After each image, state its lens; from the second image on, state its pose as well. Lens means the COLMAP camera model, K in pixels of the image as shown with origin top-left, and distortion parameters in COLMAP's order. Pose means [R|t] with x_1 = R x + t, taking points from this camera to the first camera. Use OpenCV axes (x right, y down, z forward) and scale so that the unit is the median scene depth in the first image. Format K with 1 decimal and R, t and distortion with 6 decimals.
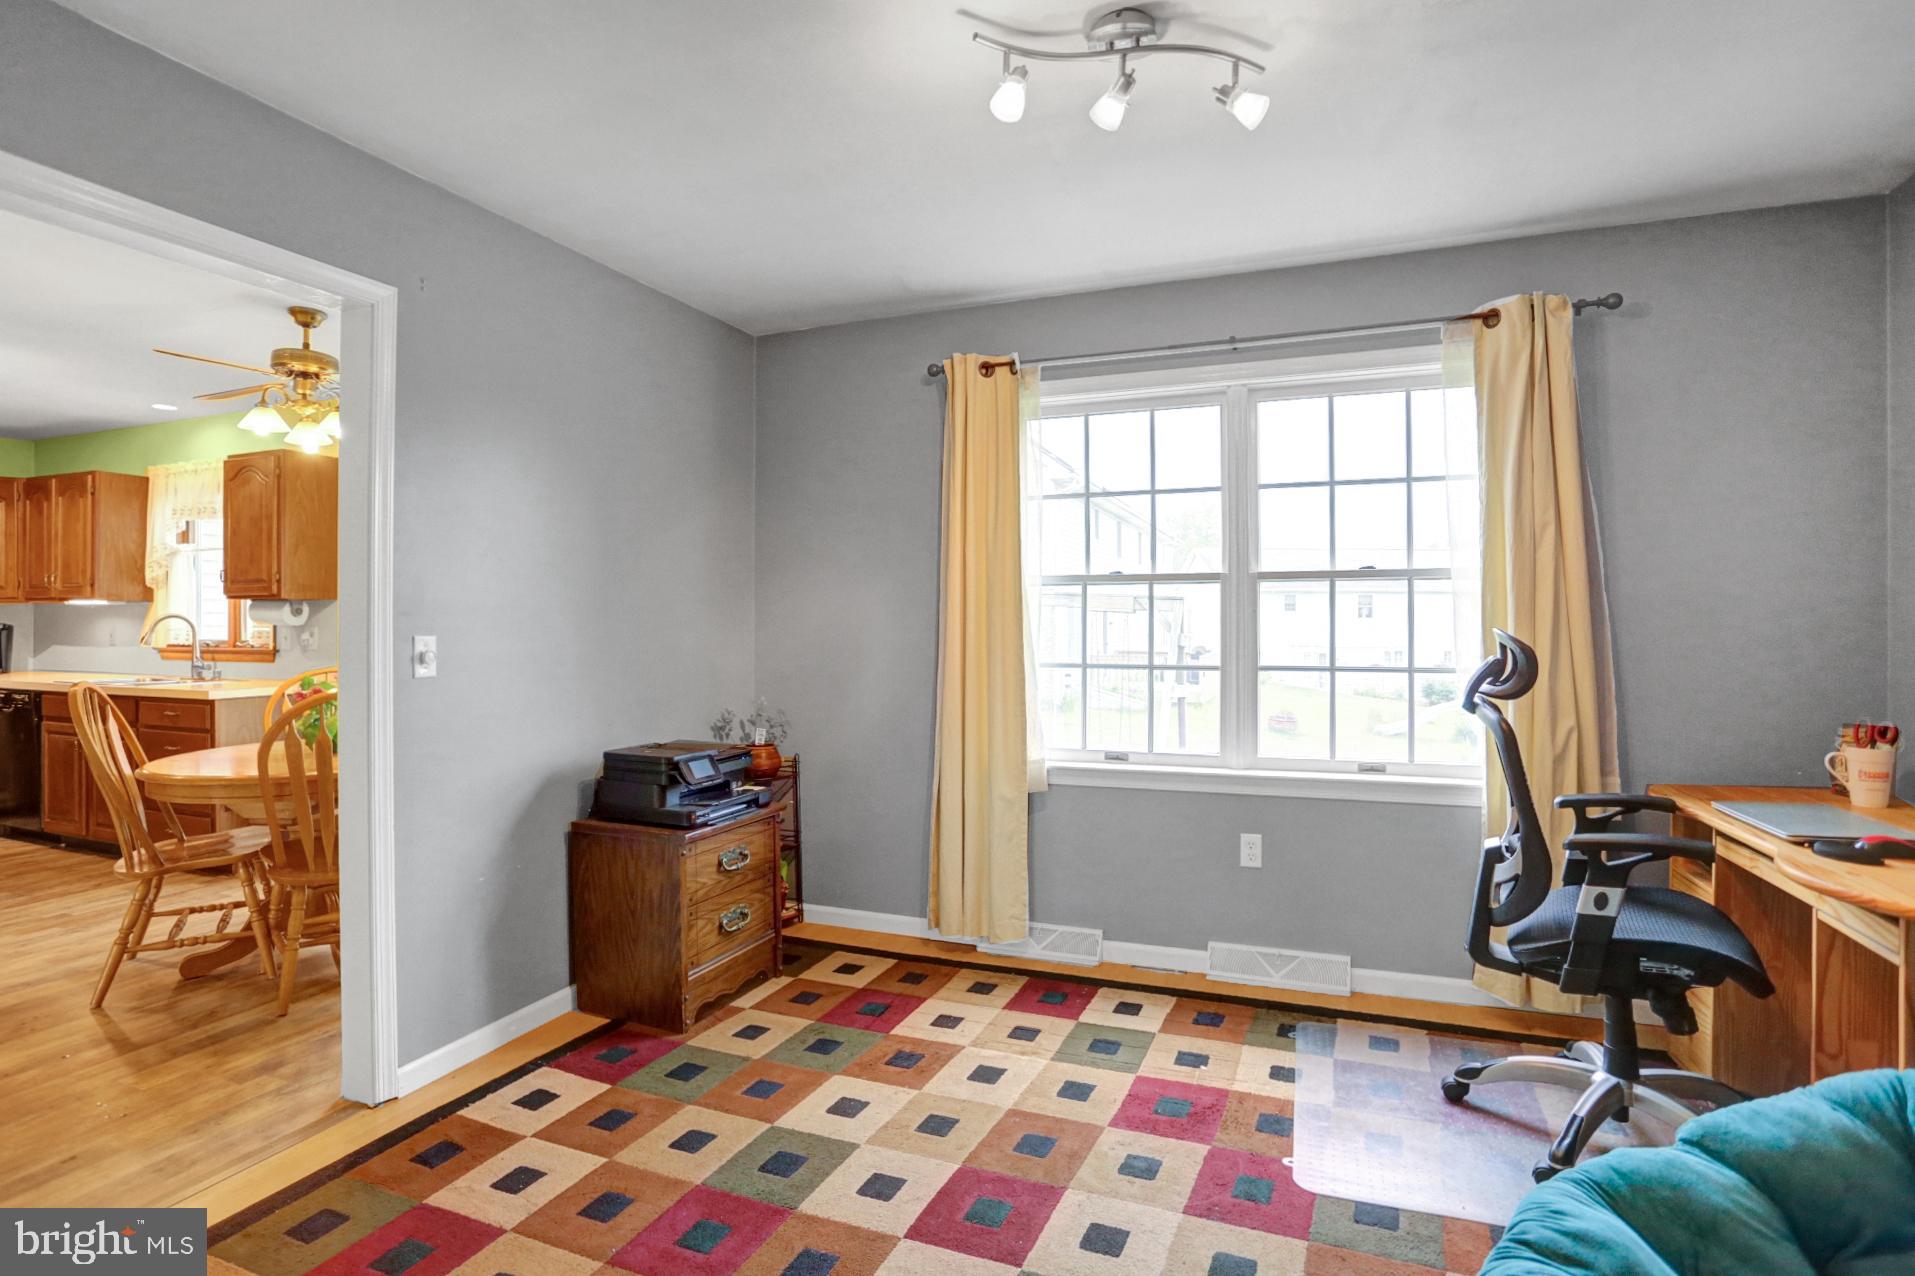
lens RADIAL K [[962.2, 0, 984.5], [0, 962.2, 623.5], [0, 0, 1]] dist [-0.060032, 0.020439]
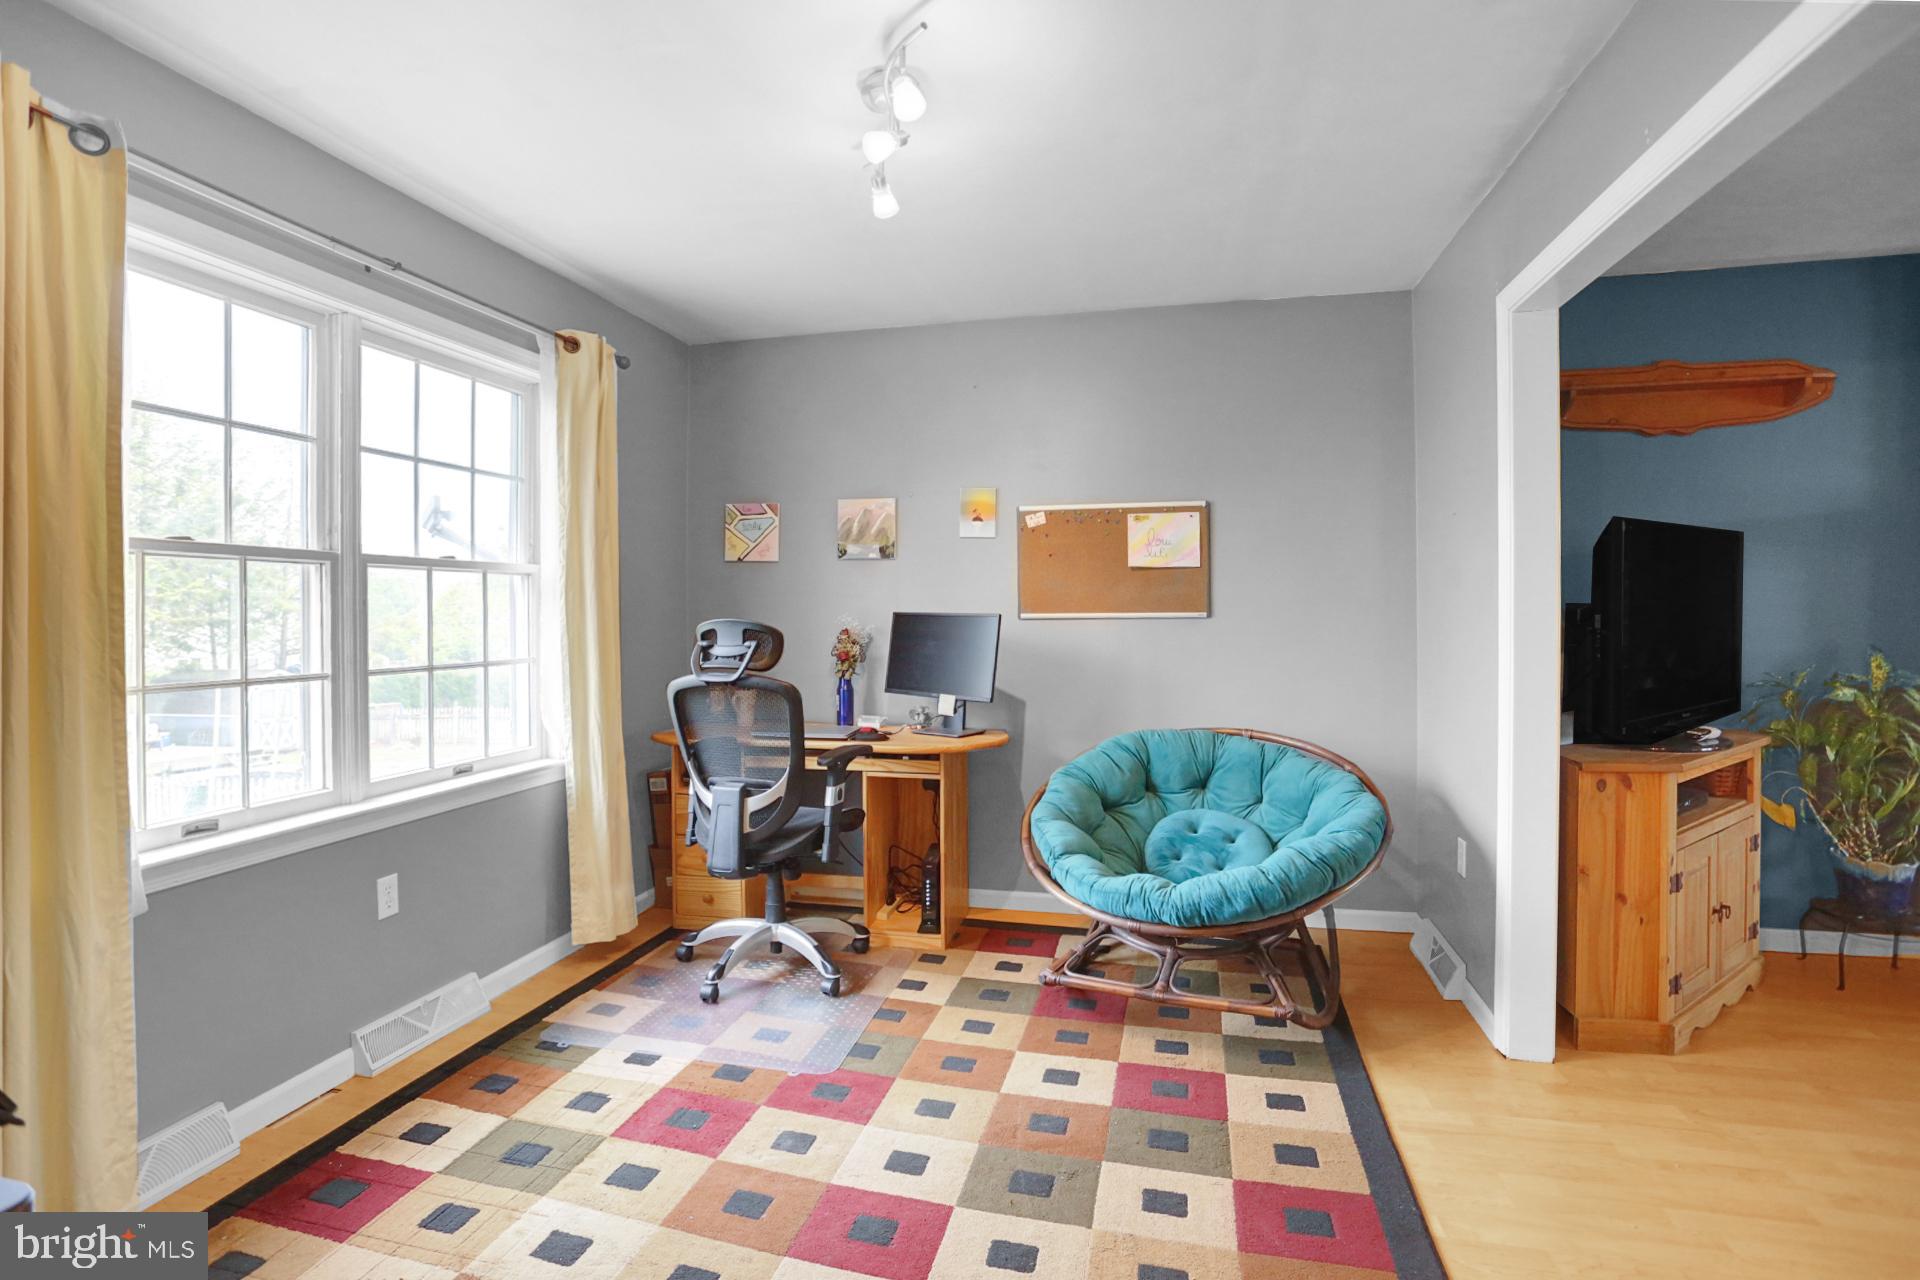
lens RADIAL K [[964.7, 0, 932.0], [0, 964.7, 616.5], [0, 0, 1]] dist [-0.060032, 0.020439]
pose [[-0.119841, -0.001813, 0.992791, -0.625840], [0.005542, 0.999982, 0.002495, -0.000359], [-0.992778, 0.005801, -0.119829, 0.690360]]
